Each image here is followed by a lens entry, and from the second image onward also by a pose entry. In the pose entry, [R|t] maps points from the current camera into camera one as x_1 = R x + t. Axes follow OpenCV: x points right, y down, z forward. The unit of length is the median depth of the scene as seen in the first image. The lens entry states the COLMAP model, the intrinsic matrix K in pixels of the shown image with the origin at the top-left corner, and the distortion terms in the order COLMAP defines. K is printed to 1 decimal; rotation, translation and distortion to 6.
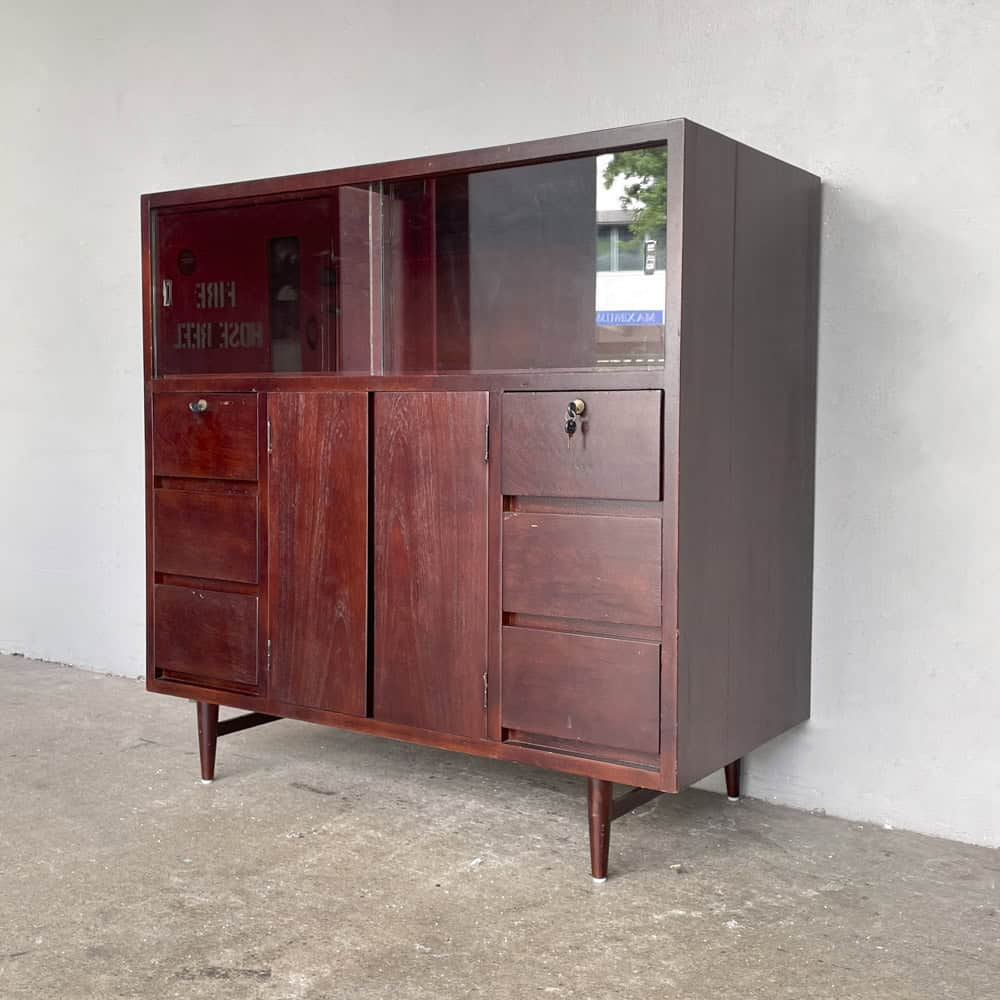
lens RADIAL K [[1195.9, 0, 512.5], [0, 1195.9, 516.3], [0, 0, 1]] dist [0.032971, 0.000000]
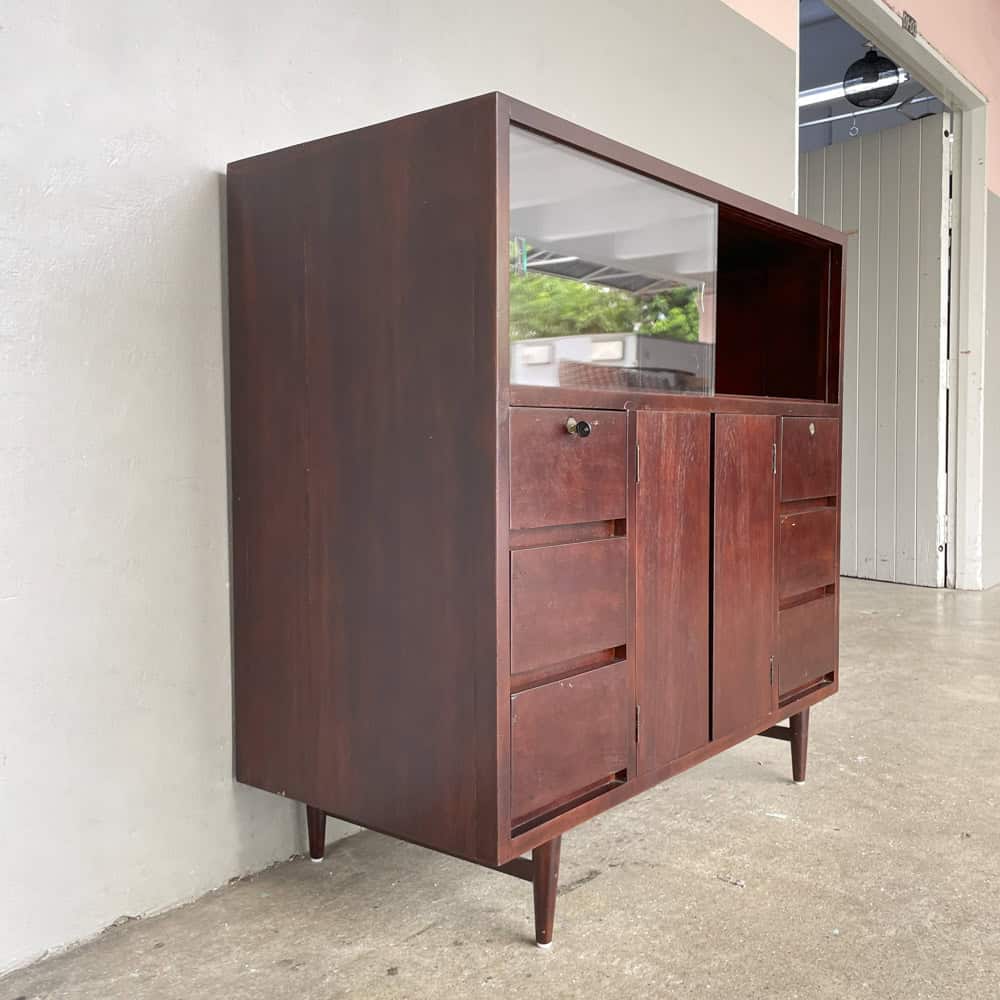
lens RADIAL K [[1071.4, 0, 496.1], [0, 1071.4, 504.3], [0, 0, 1]] dist [0.019860, 0.000000]
pose [[0.077375, -0.075423, 0.994145, -1.005083], [0.079236, 0.994446, 0.069279, -0.102794], [-0.993848, 0.073411, 0.082922, 1.090578]]
